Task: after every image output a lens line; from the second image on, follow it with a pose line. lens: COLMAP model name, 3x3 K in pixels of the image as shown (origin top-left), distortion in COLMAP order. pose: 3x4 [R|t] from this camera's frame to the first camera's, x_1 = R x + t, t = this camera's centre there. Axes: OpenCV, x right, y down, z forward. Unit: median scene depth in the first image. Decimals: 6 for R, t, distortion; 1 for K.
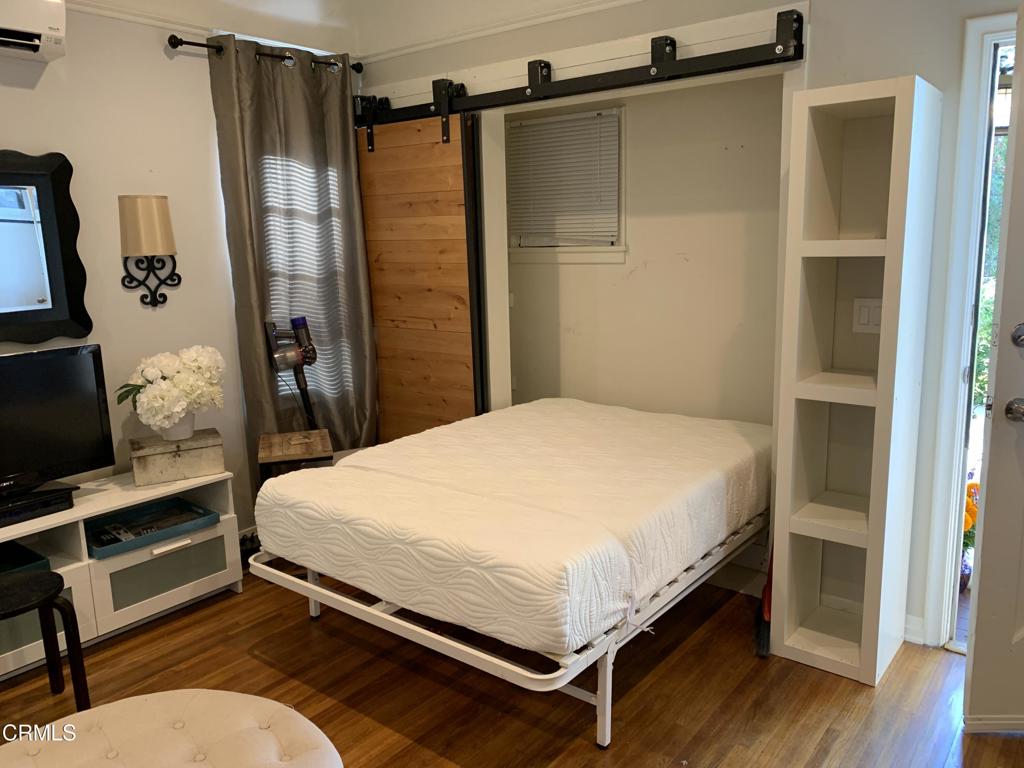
lens RADIAL K [[781.1, 0, 515.1], [0, 781.1, 382.6], [0, 0, 1]] dist [0.000542, 0.000328]
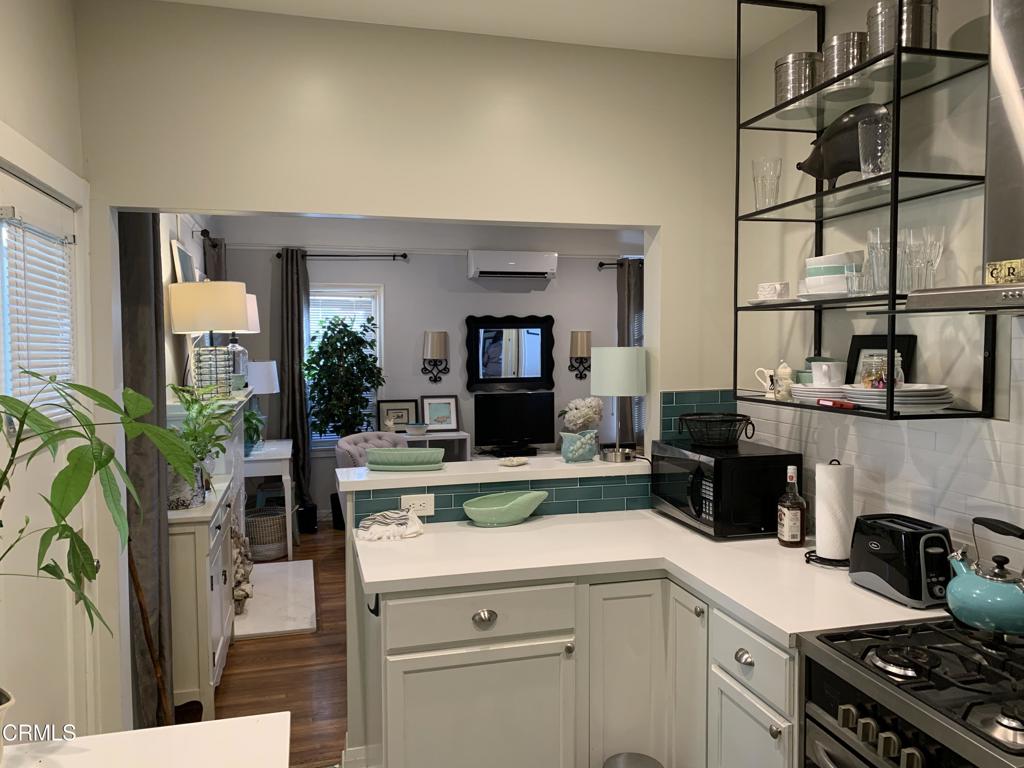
lens RADIAL K [[781.1, 0, 510.4], [0, 781.1, 382.5], [0, 0, 1]] dist [0.000542, 0.000328]
pose [[0.796644, 0.051066, -0.602287, 0.785993], [-0.125211, 0.988754, -0.081783, 0.130024], [0.591337, 0.140565, 0.794079, -0.971192]]
